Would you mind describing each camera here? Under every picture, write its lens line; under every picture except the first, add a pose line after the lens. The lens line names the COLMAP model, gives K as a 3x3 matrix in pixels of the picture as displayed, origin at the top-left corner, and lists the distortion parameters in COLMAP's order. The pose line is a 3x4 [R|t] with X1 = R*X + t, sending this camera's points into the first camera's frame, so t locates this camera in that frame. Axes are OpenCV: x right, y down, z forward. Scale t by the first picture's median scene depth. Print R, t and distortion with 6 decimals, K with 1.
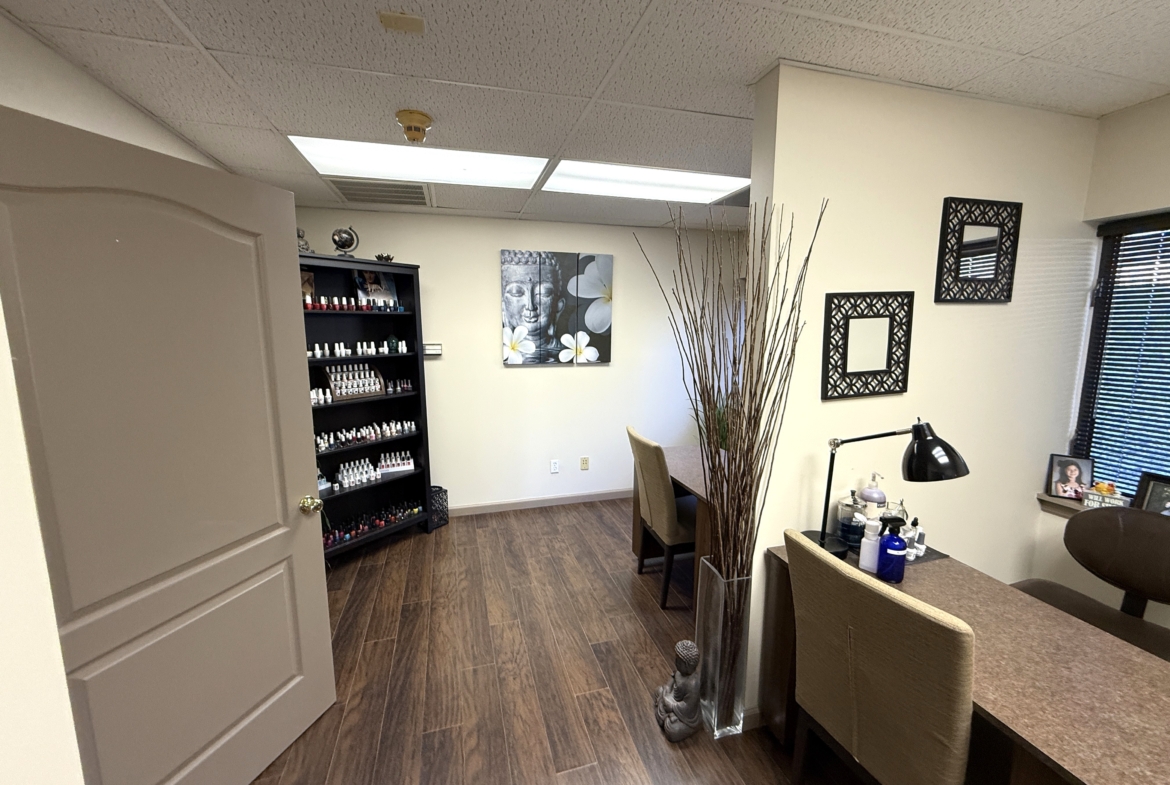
lens RADIAL K [[464.3, 0, 592.5], [0, 464.3, 390.7], [0, 0, 1]] dist [-0.006191, 0.000855]
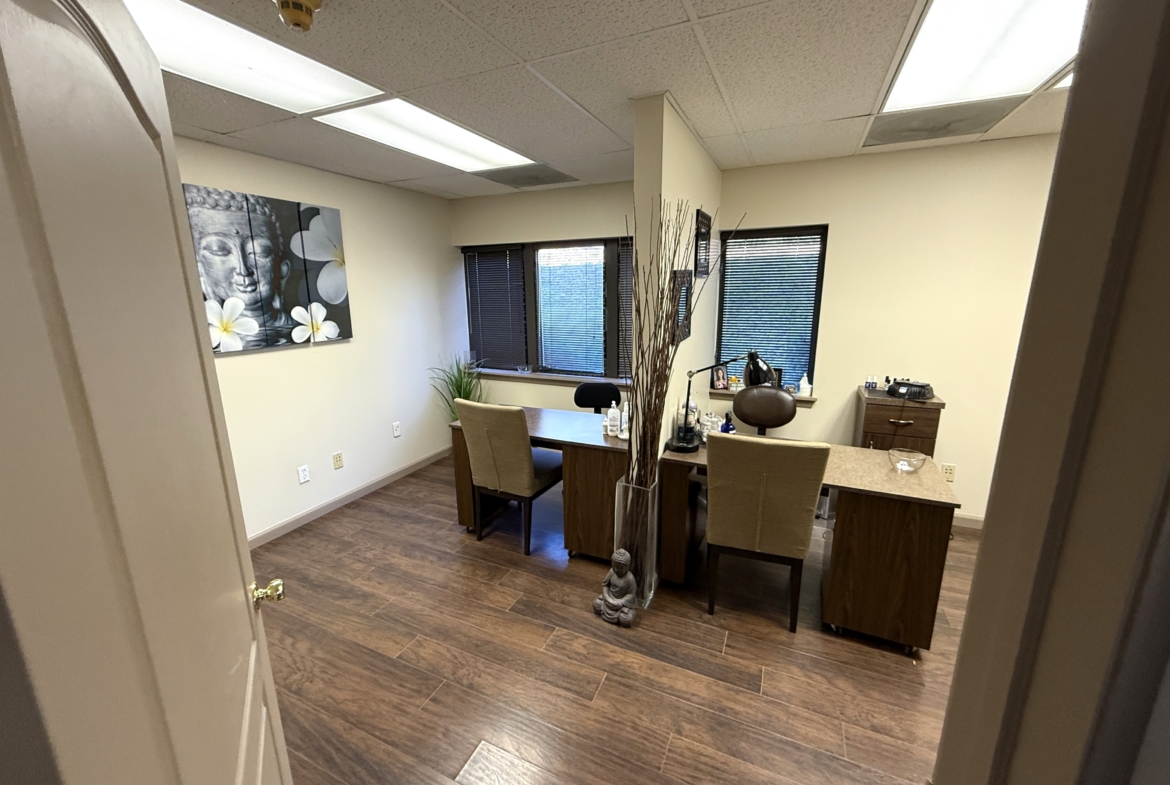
lens RADIAL K [[464.3, 0, 580.1], [0, 464.3, 388.7], [0, 0, 1]] dist [-0.006191, 0.000855]
pose [[0.651064, -0.167640, 0.740279, -0.357786], [0.113837, 0.985840, 0.123130, -0.027328], [-0.750438, 0.004106, 0.660928, 0.124769]]
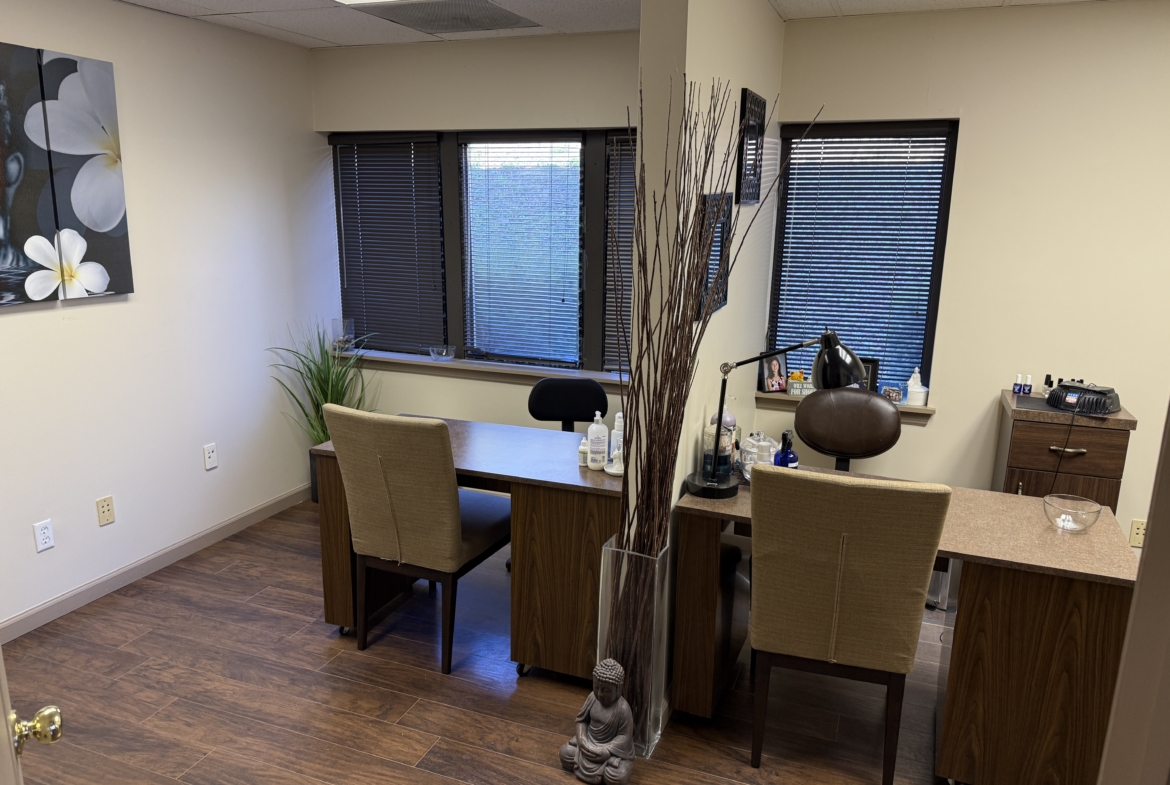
lens RADIAL K [[827.9, 0, 581.3], [0, 827.9, 394.7], [0, 0, 1]] dist [0.048573, -0.058504]
pose [[0.604625, -0.168542, 0.778474, -0.395418], [0.093001, 0.985609, 0.141155, -0.038040], [-0.791062, -0.012948, 0.611599, 0.106773]]
